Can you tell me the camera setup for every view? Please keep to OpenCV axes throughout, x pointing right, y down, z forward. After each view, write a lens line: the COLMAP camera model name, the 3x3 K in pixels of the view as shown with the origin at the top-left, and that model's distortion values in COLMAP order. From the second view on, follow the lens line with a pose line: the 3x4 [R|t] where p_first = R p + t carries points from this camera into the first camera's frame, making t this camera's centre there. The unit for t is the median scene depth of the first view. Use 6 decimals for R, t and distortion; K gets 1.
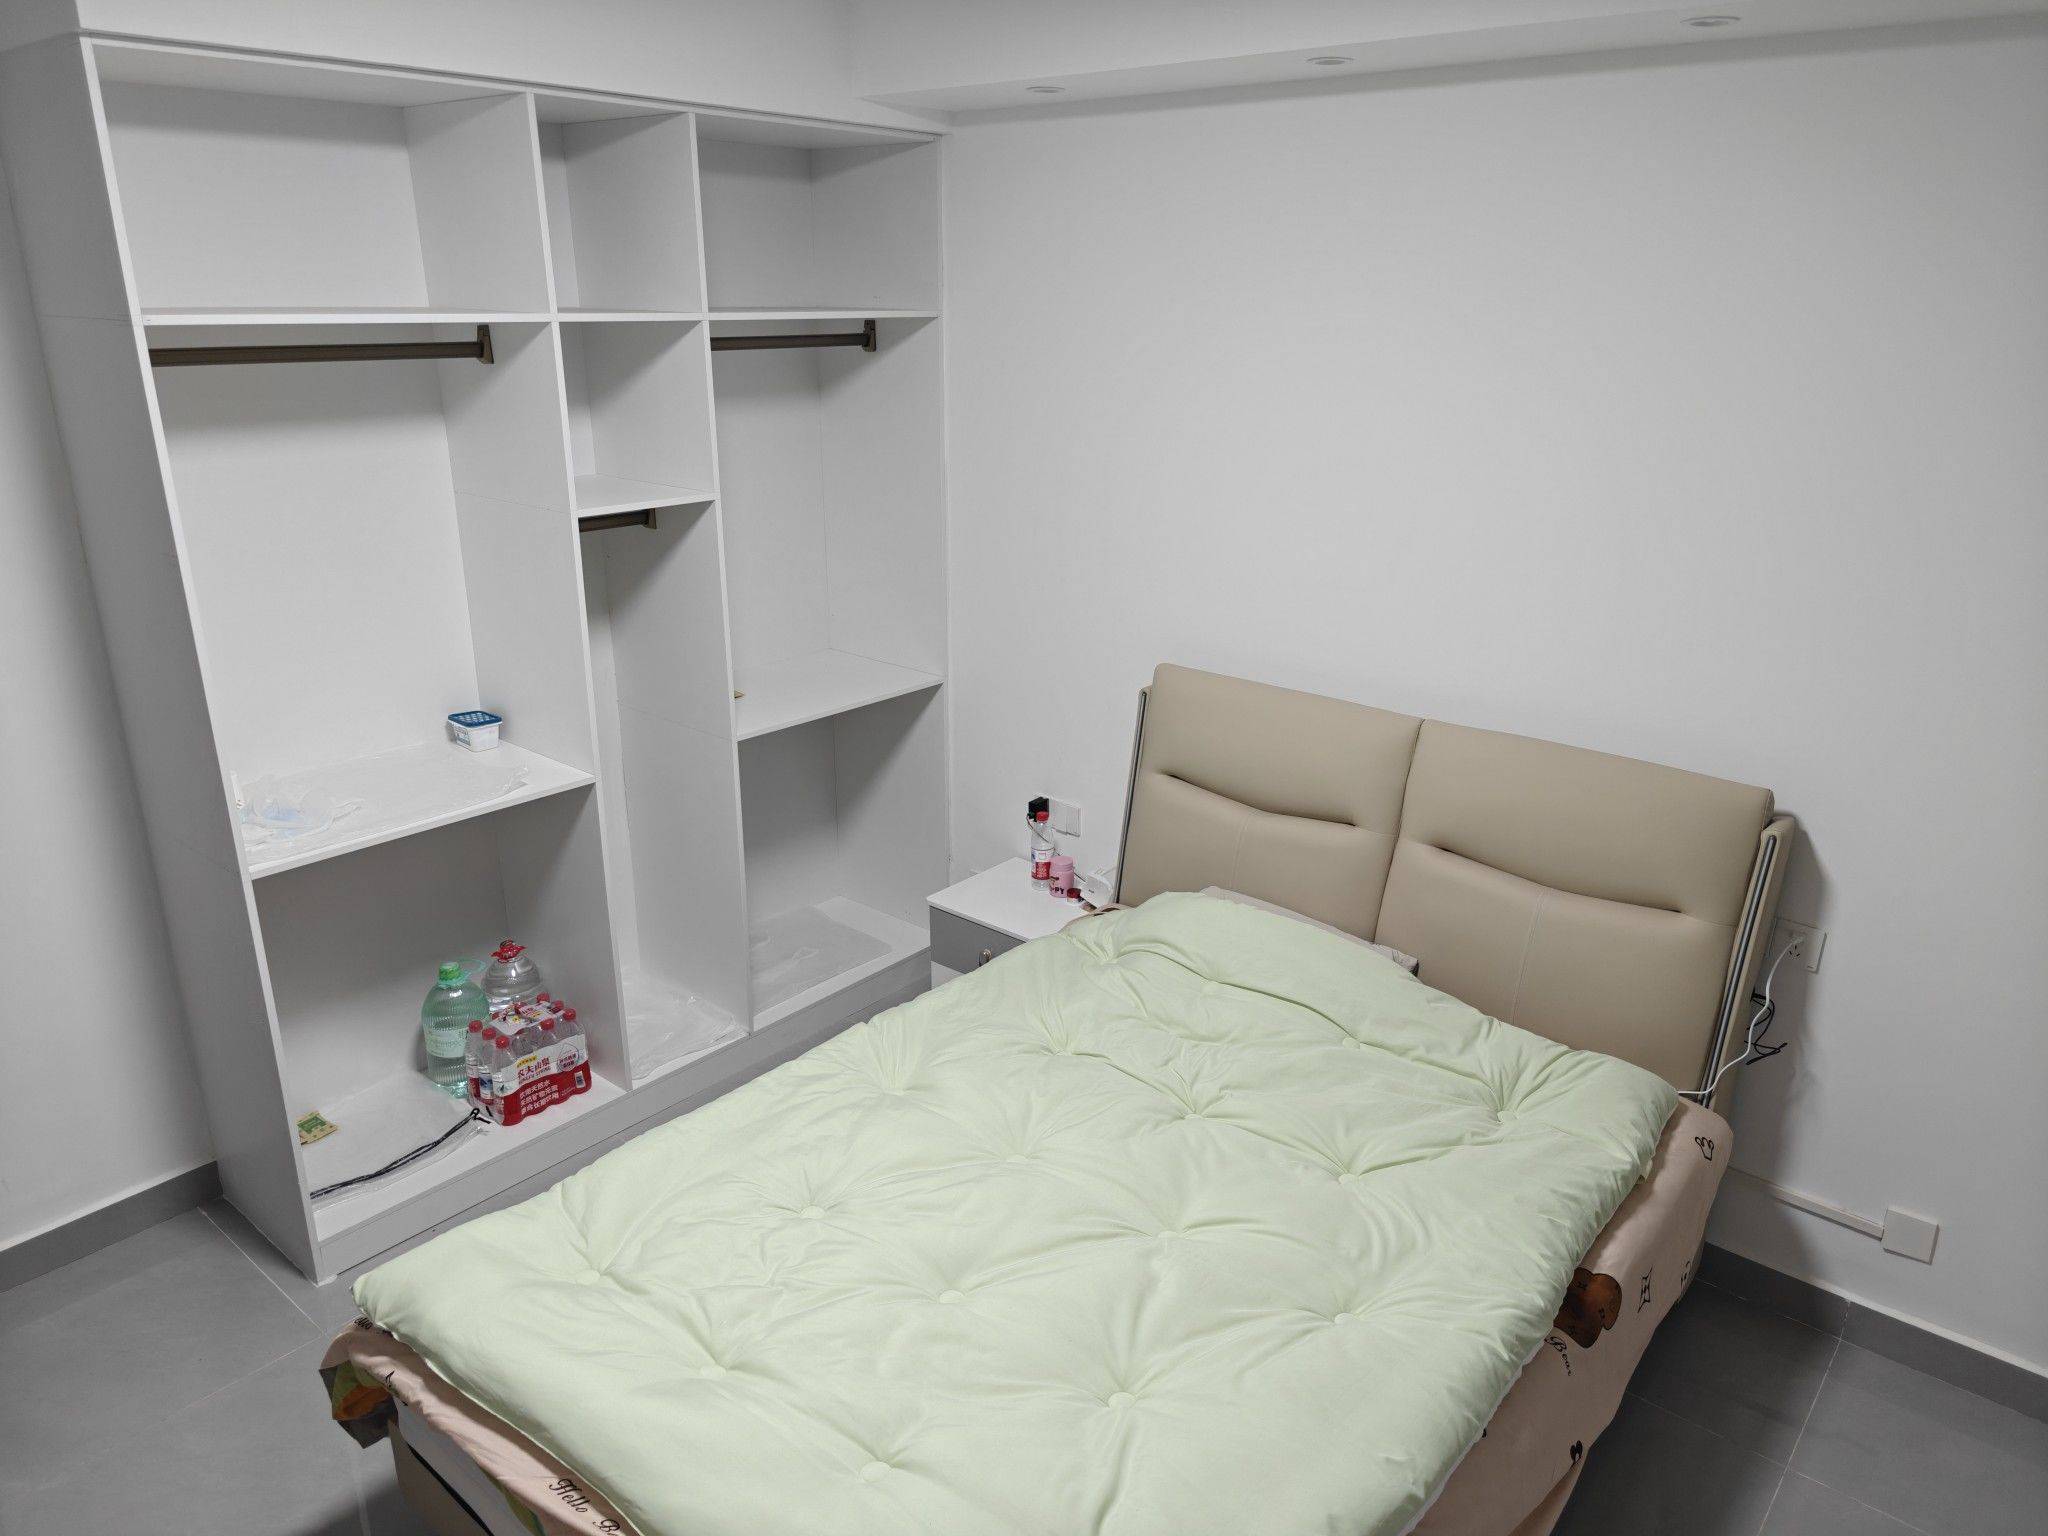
lens RADIAL K [[1401.1, 0, 1024.0], [0, 1401.1, 768.0], [0, 0, 1]] dist [0.033897, -0.045681]
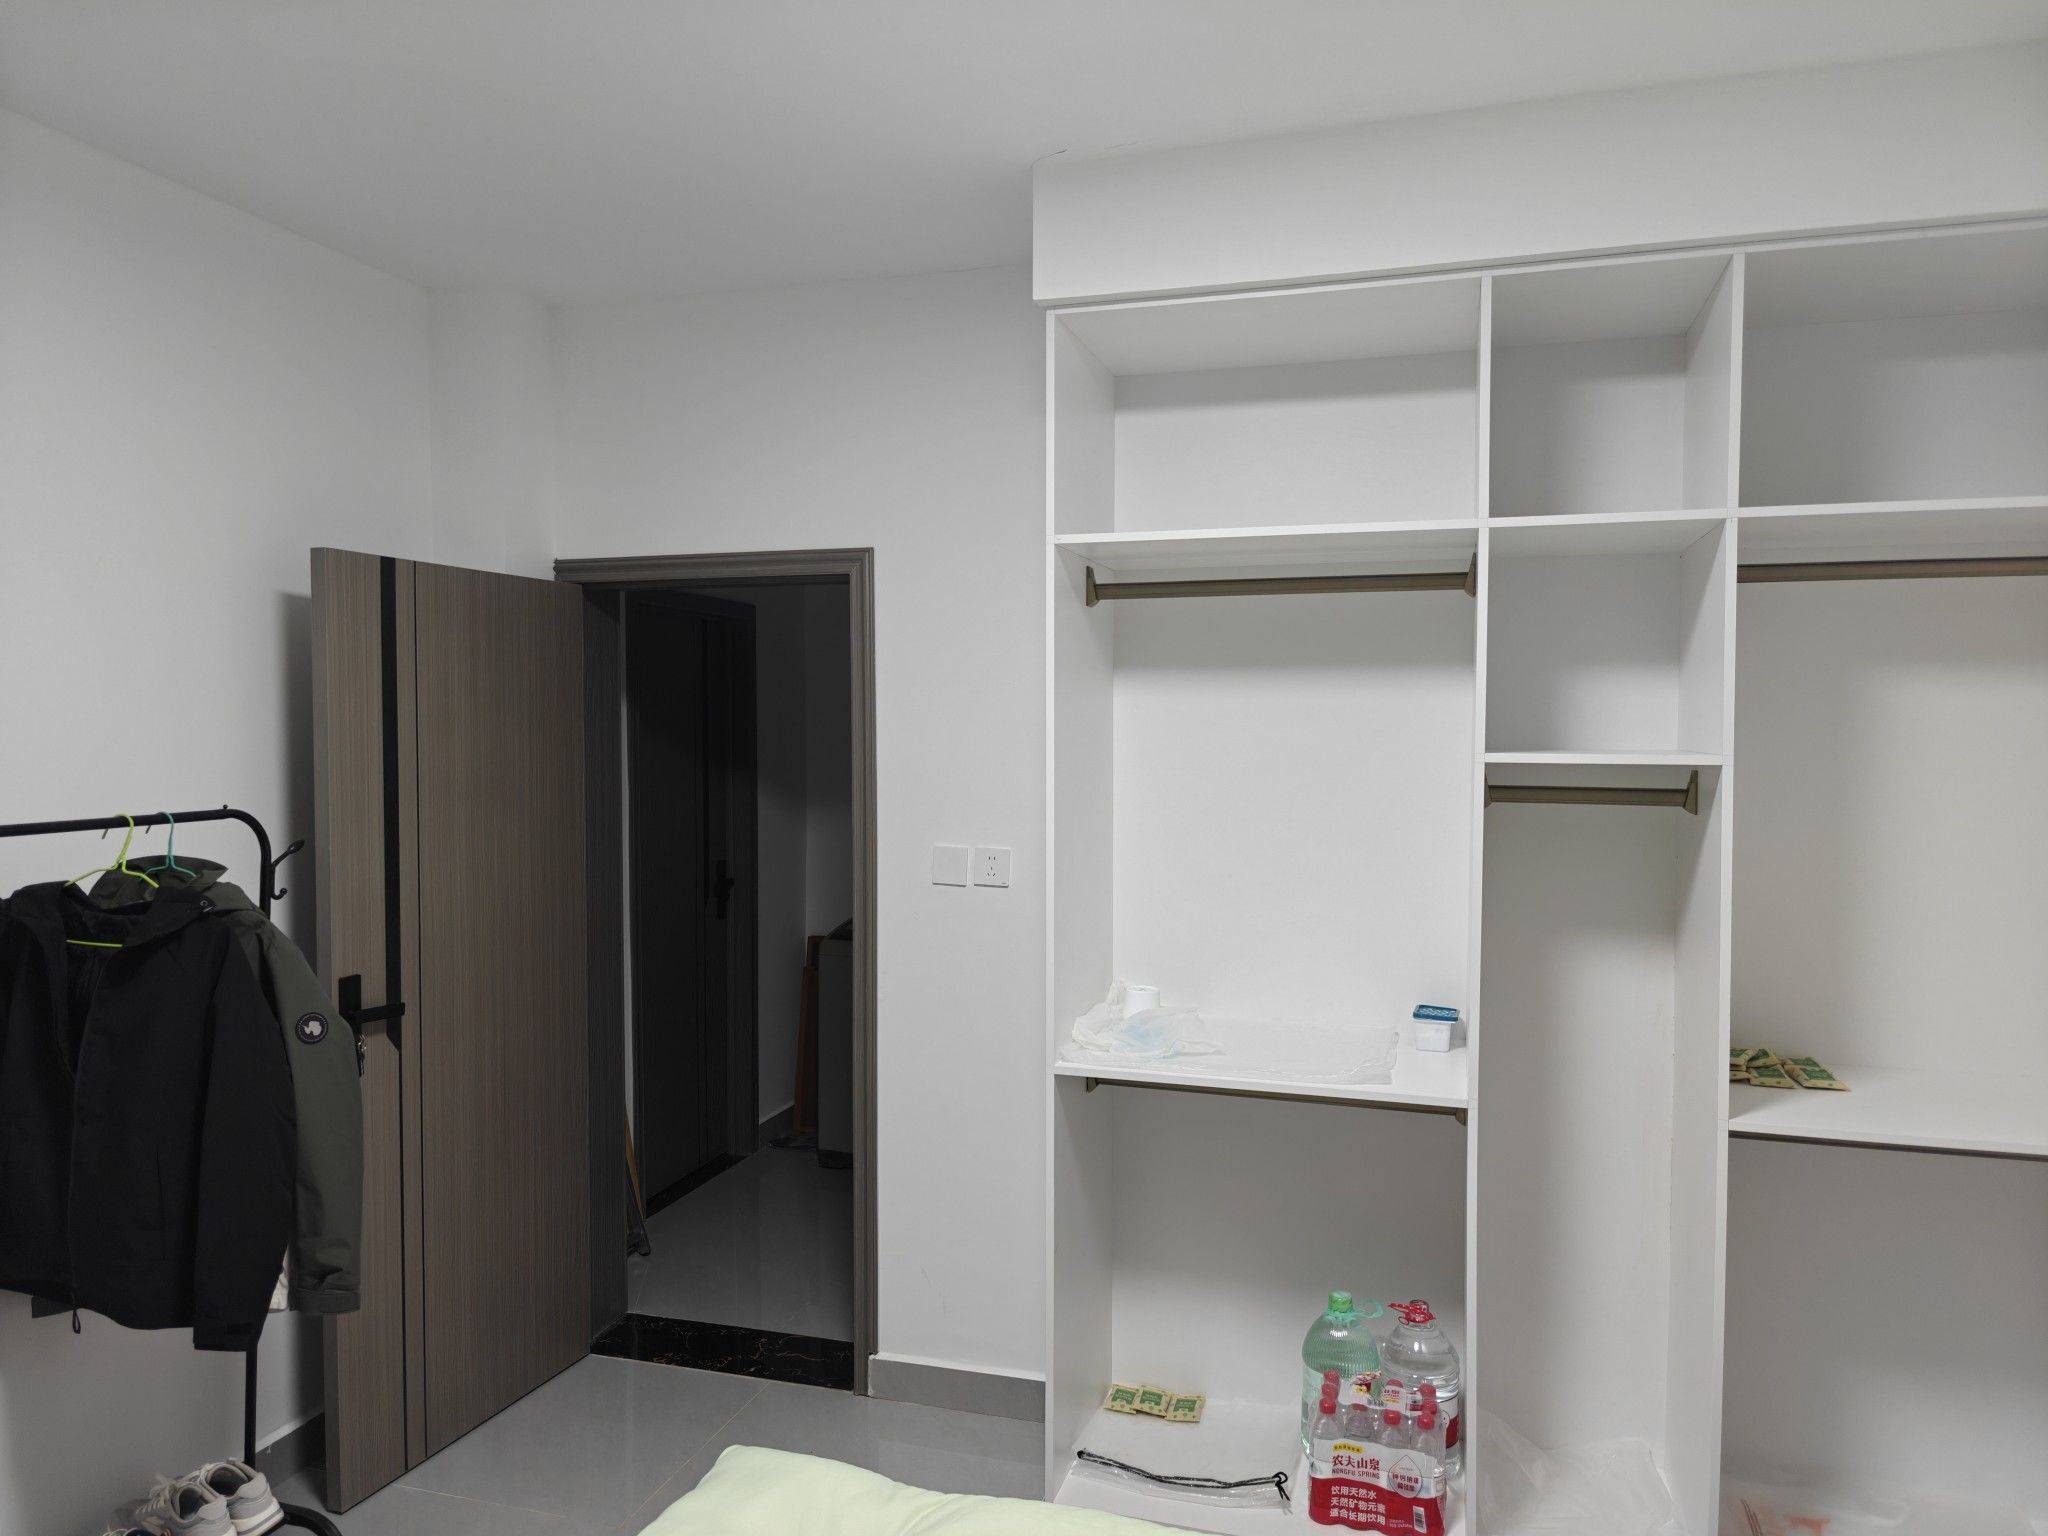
lens RADIAL K [[1401.1, 0, 1024.0], [0, 1401.1, 768.0], [0, 0, 1]] dist [0.033897, -0.045681]
pose [[0.383088, 0.018307, -0.923530, 0.285999], [-0.300210, 0.947995, -0.105738, -0.011180], [0.873566, 0.317759, 0.368661, 0.432930]]
